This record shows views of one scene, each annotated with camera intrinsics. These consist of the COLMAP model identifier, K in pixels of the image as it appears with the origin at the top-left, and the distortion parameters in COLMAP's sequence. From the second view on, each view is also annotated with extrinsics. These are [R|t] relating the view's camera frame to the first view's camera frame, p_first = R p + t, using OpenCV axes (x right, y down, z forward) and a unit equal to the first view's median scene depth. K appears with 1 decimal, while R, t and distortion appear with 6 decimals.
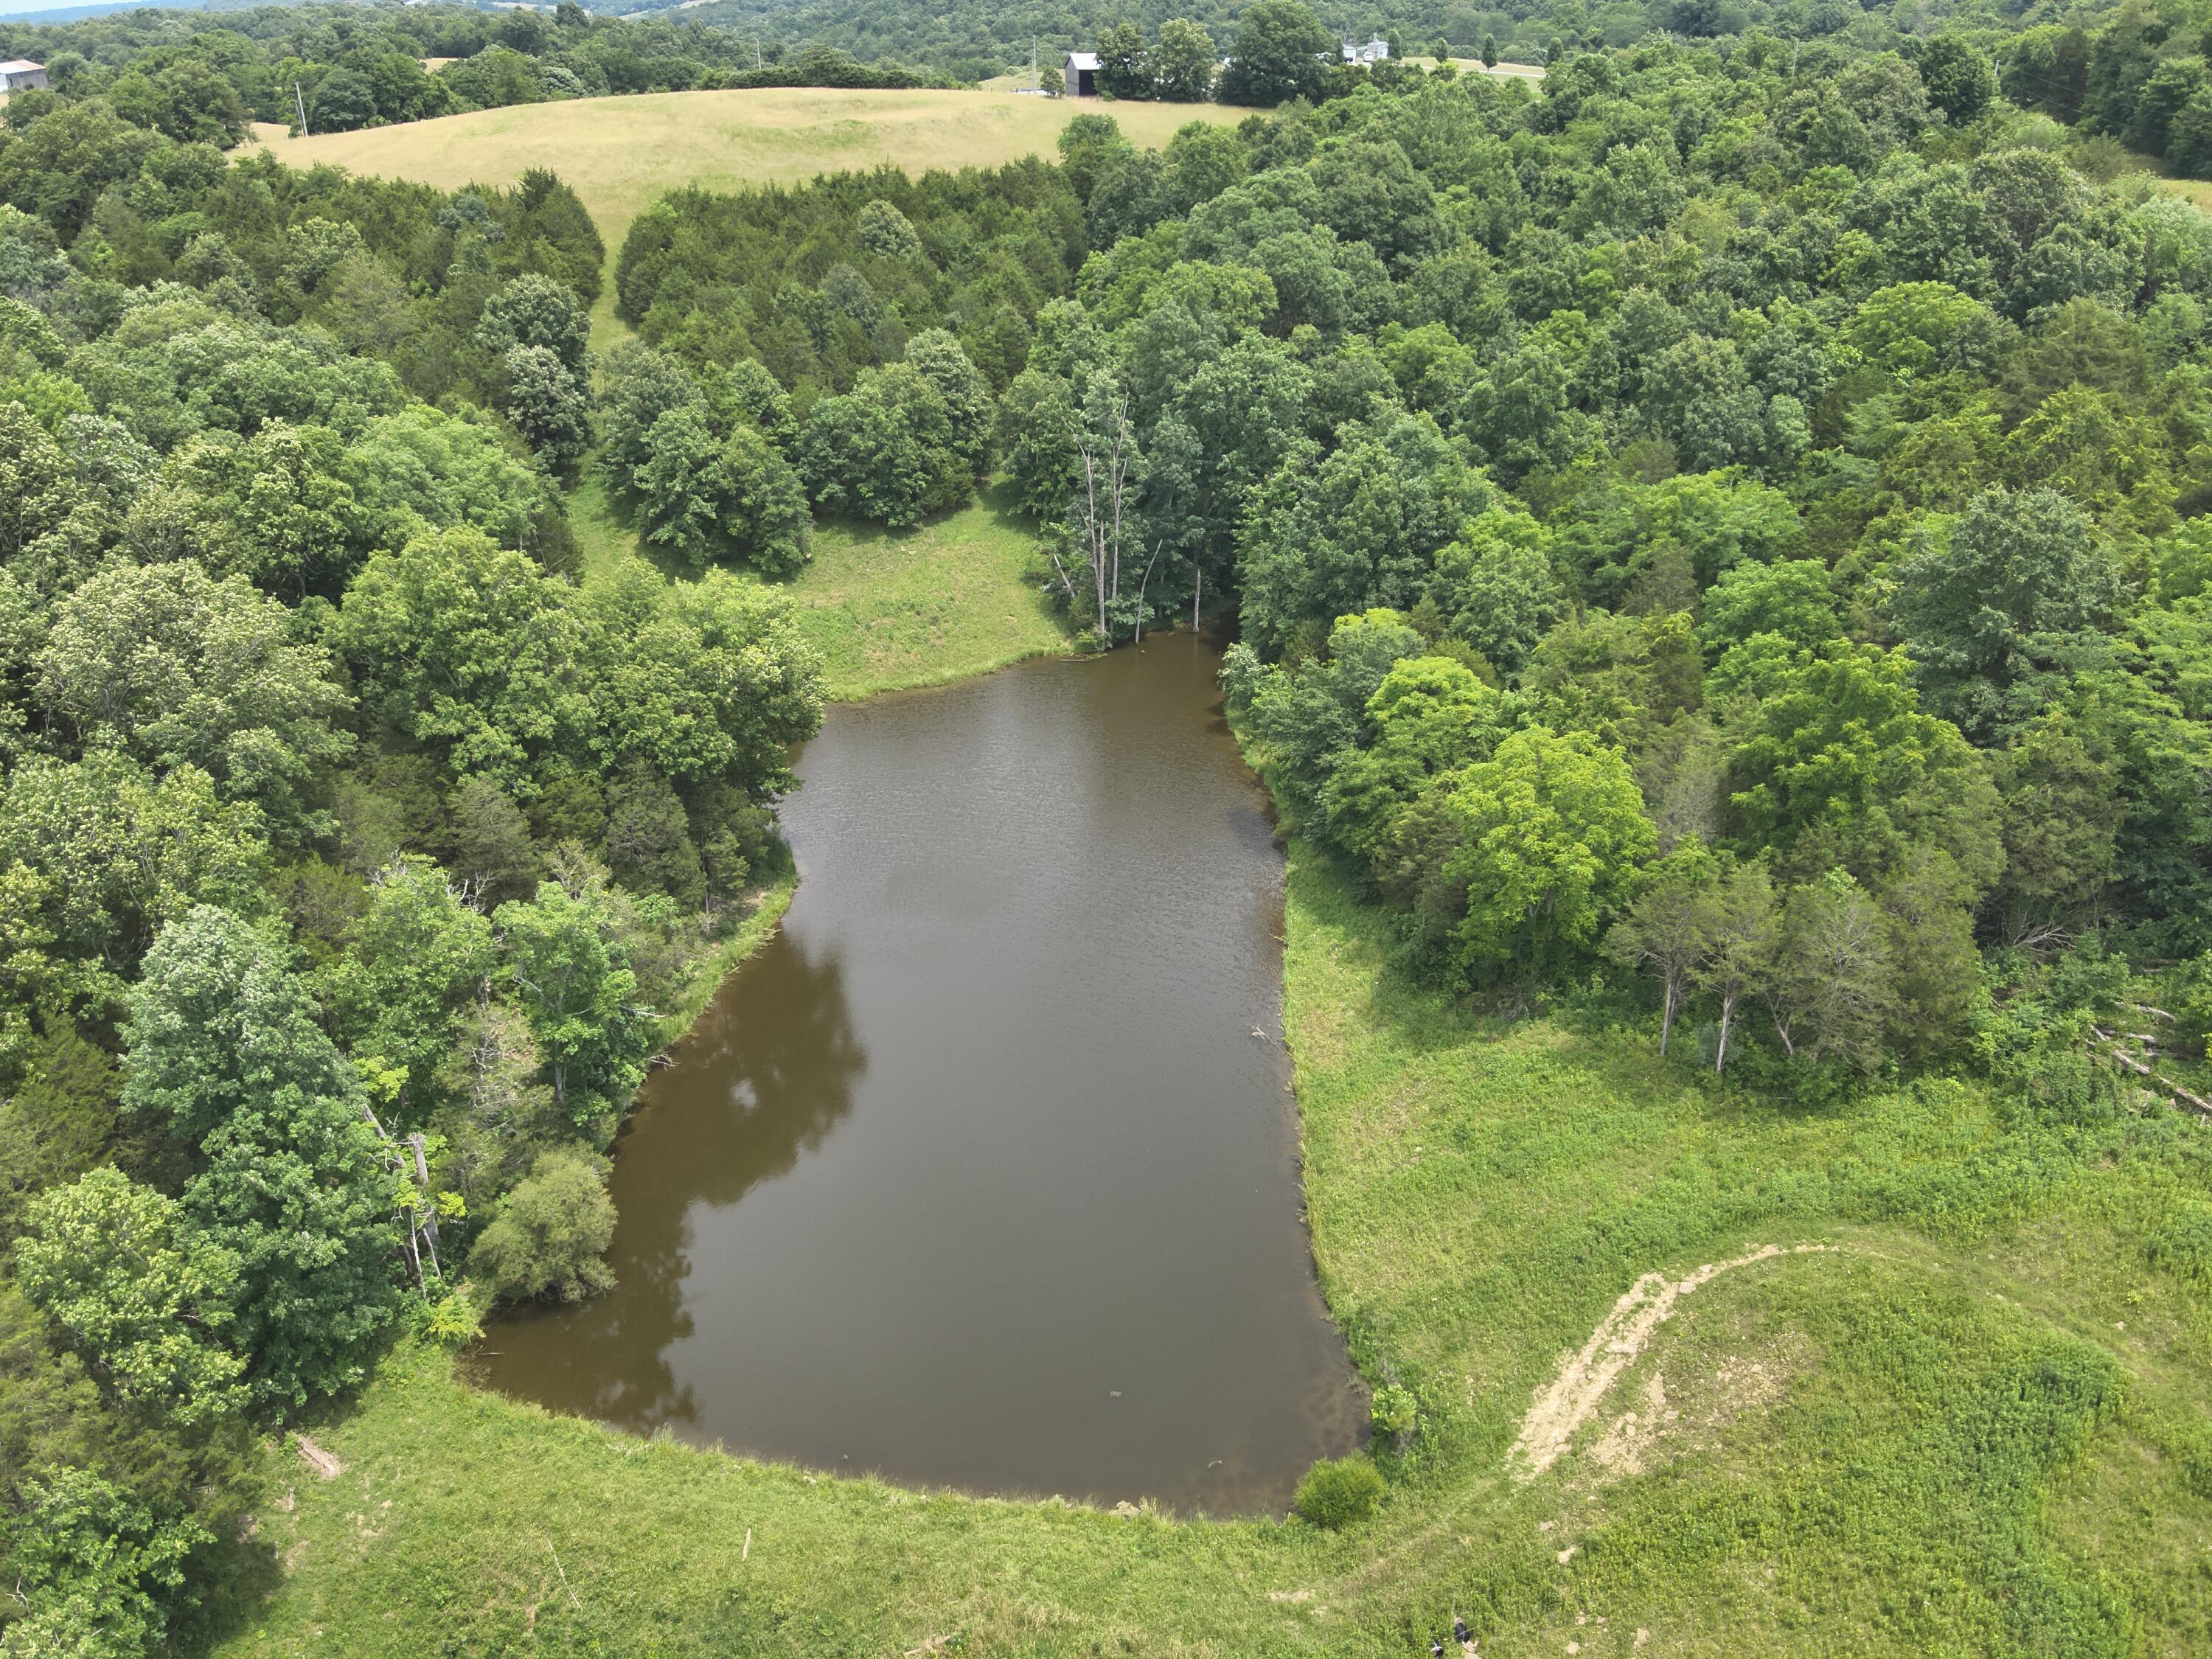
lens RADIAL K [[1536.6, 0, 1134.7], [0, 1536.6, 834.5], [0, 0, 1]] dist [0.082676, -0.150572]
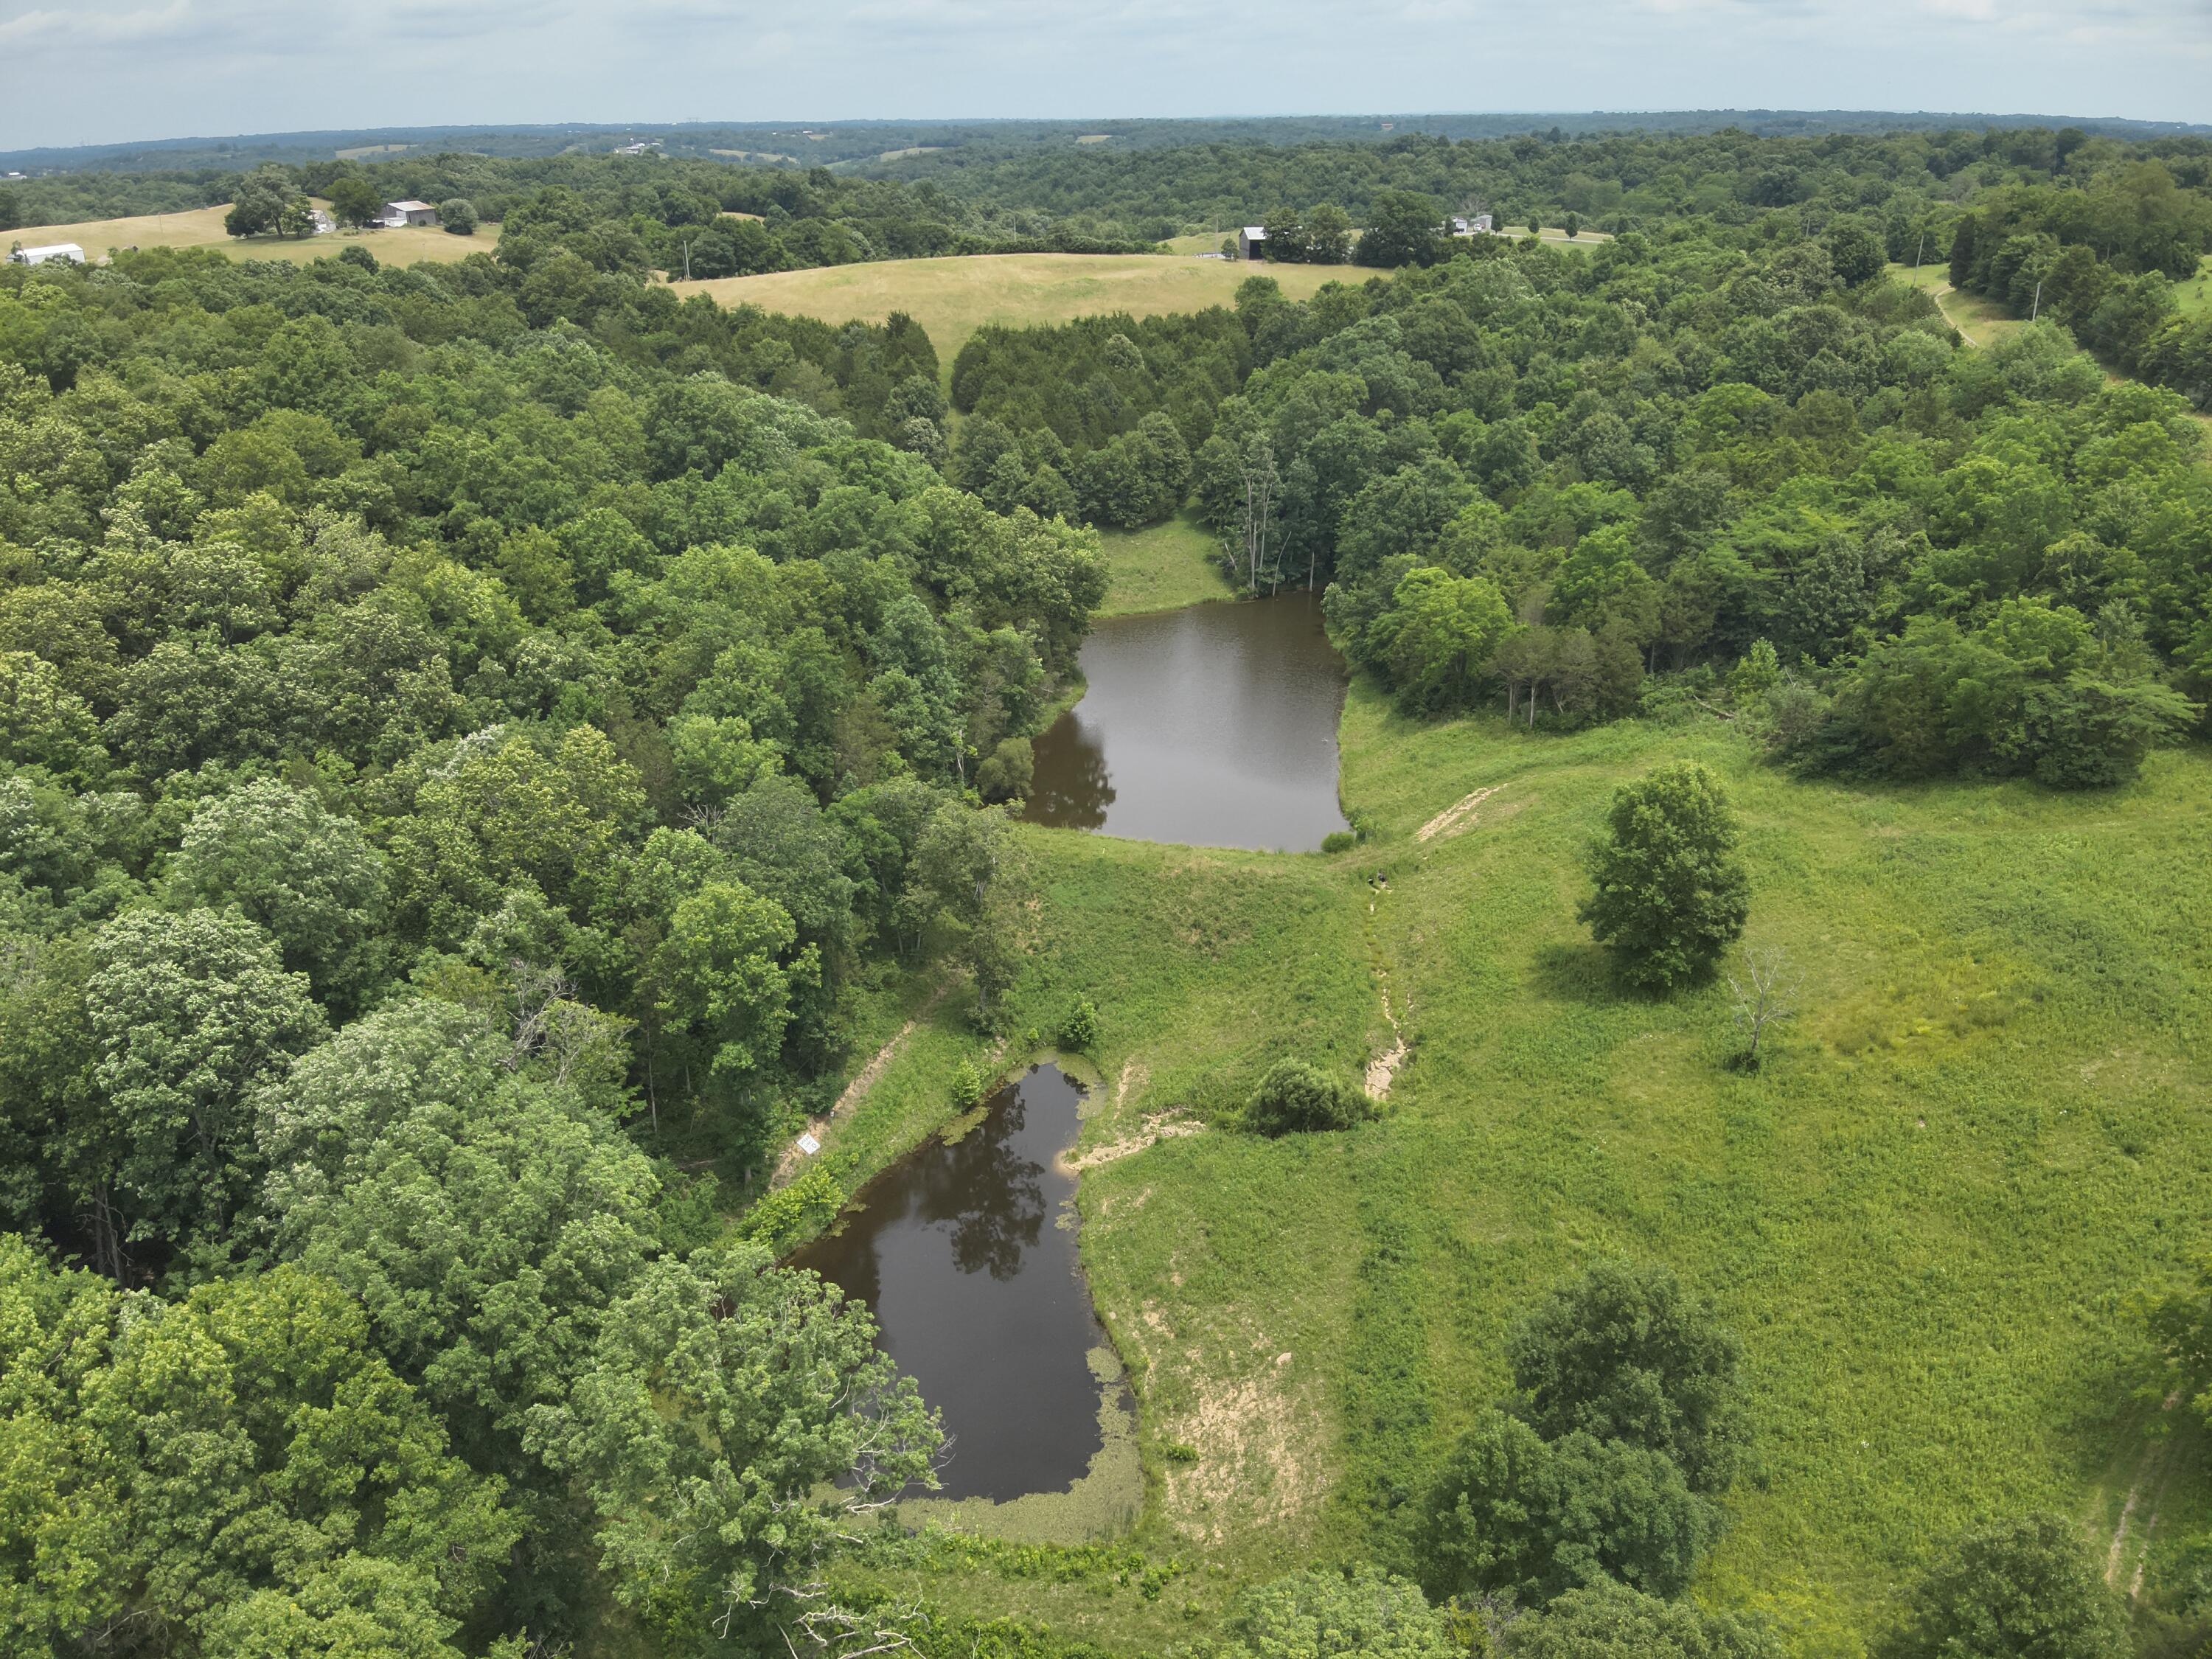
lens RADIAL K [[1565.6, 0, 1110.0], [0, 1565.6, 837.3], [0, 0, 1]] dist [0.092483, -0.163346]
pose [[0.993945, 0.042594, -0.101285, 0.008355], [-0.050503, 0.995763, -0.076852, 0.256830], [0.097582, 0.081502, 0.991885, -0.629023]]
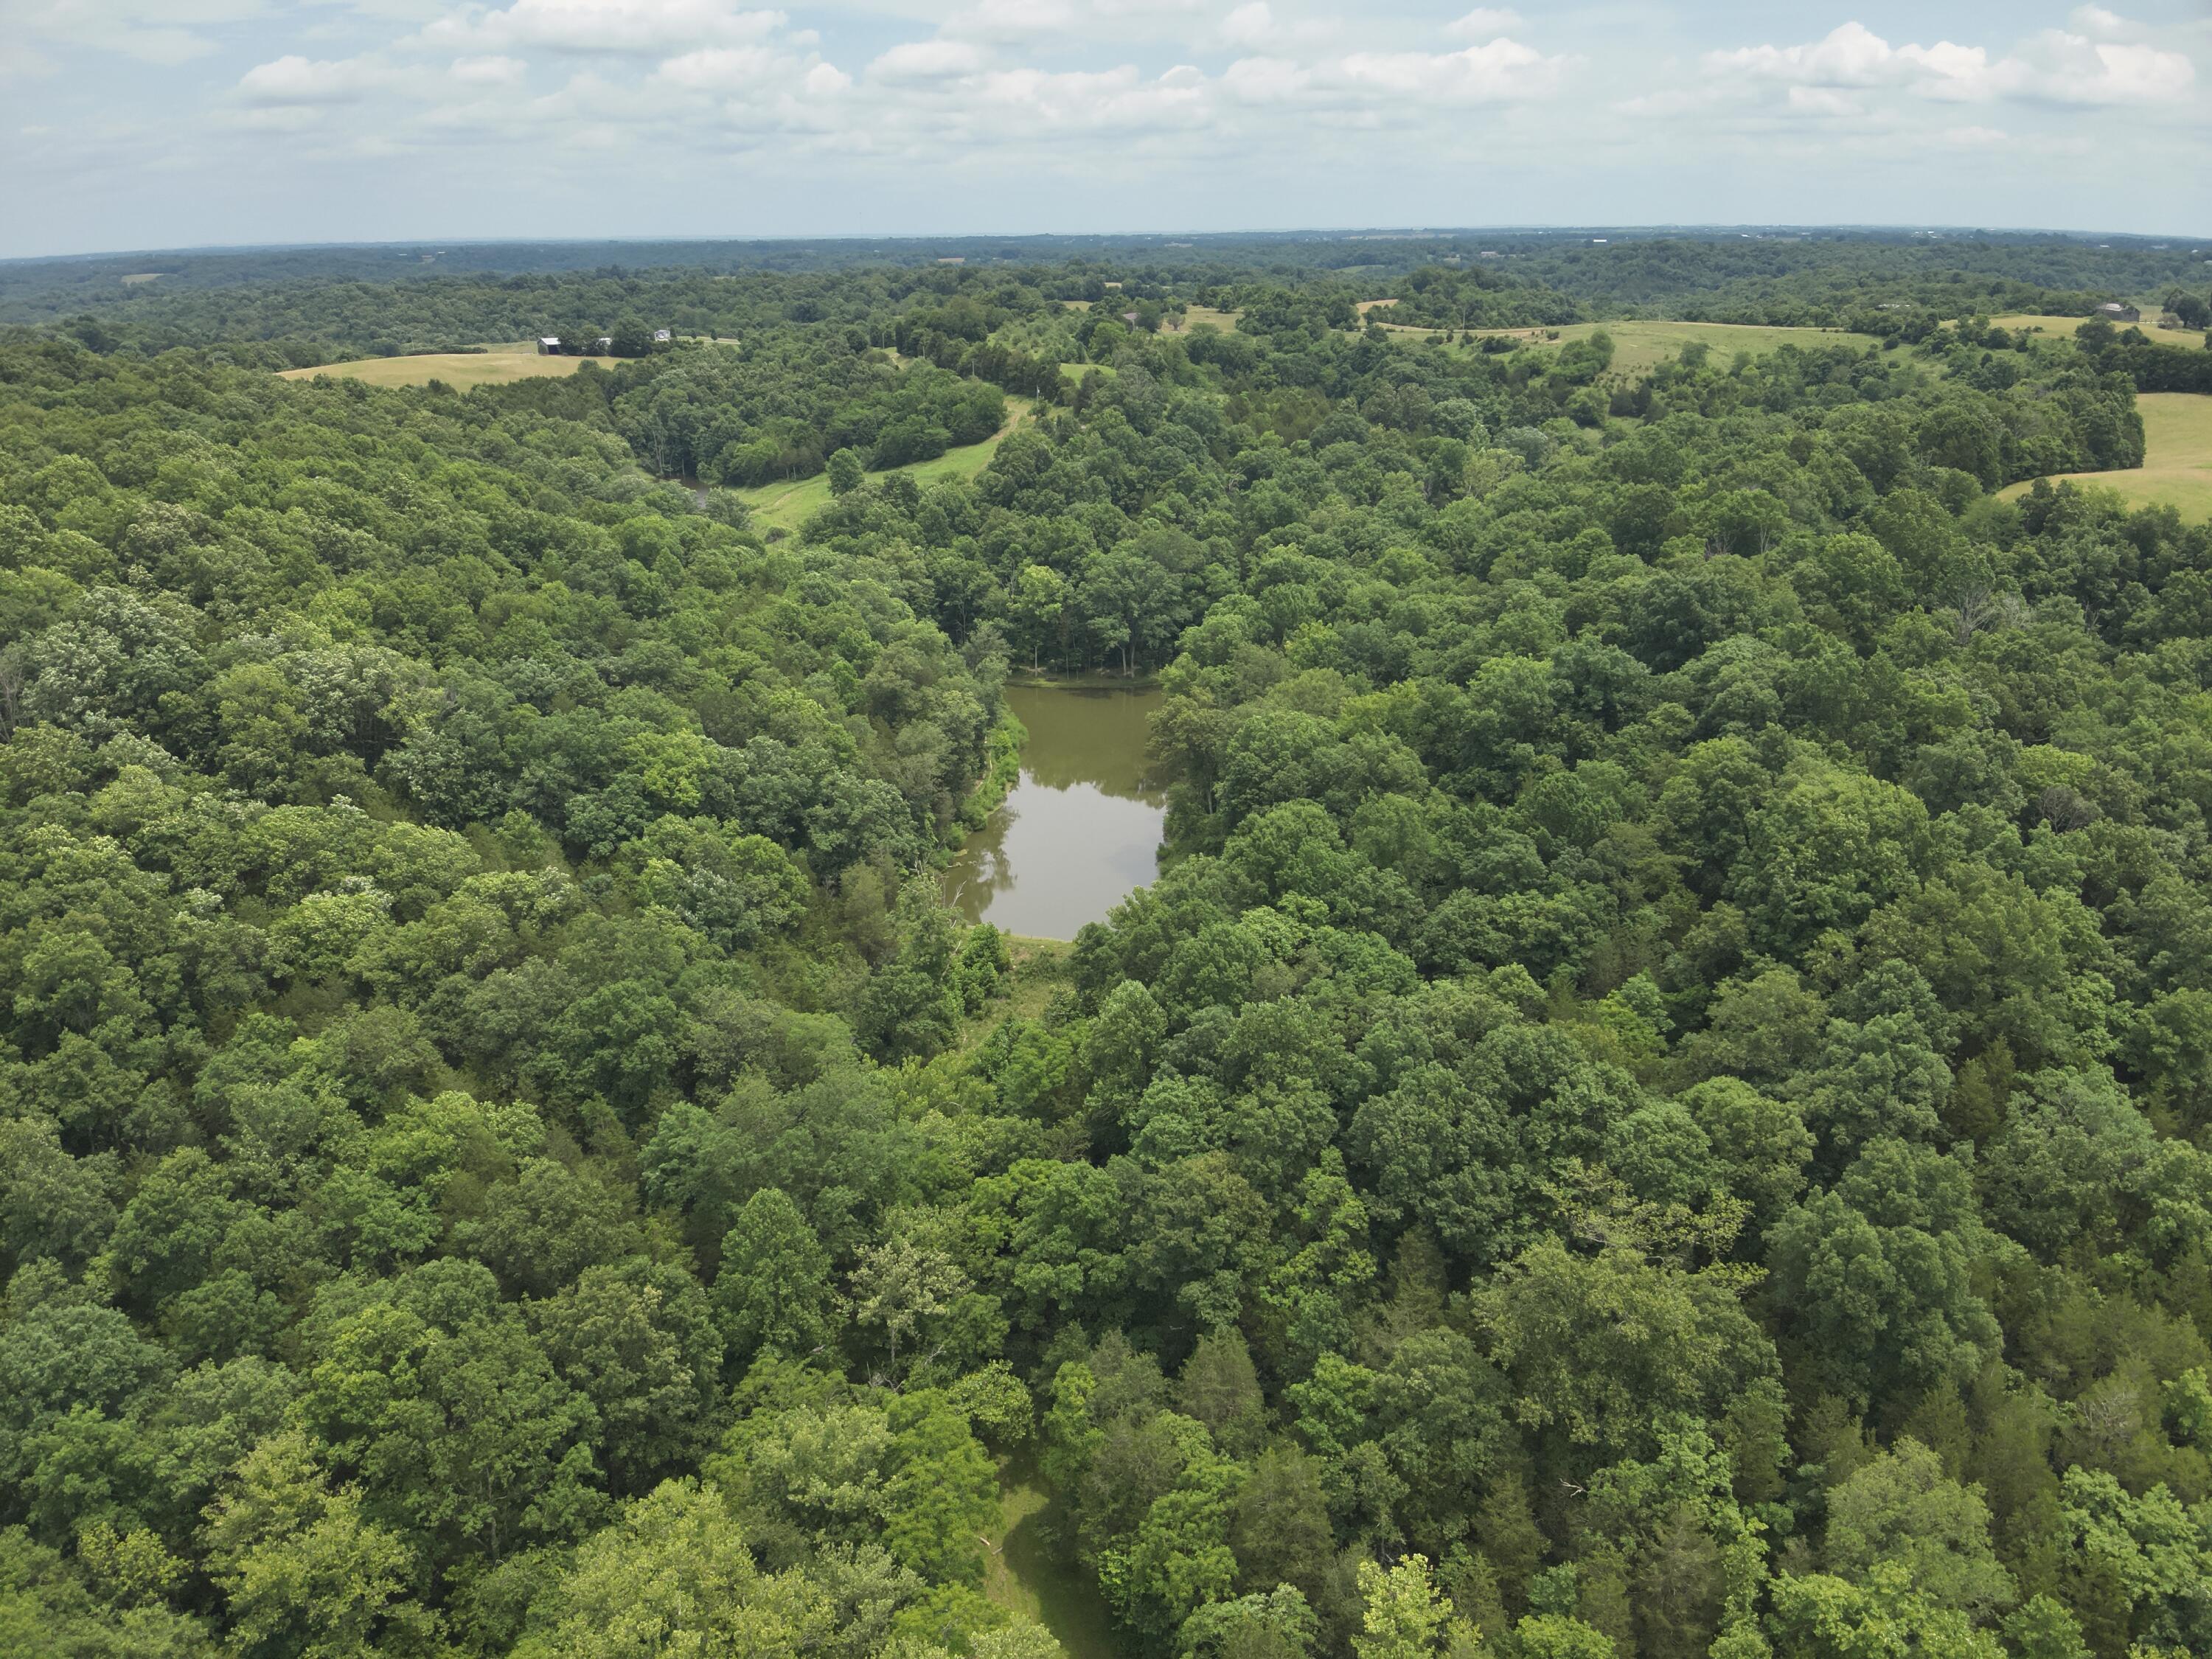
lens RADIAL K [[1594.5, 0, 1109.6], [0, 1594.5, 840.1], [0, 0, 1]] dist [0.089560, -0.178867]
pose [[0.898935, -0.153366, 0.410360, -0.782338], [0.212588, 0.971749, -0.102519, 1.383747], [-0.383044, 0.179395, 0.906143, -2.904757]]
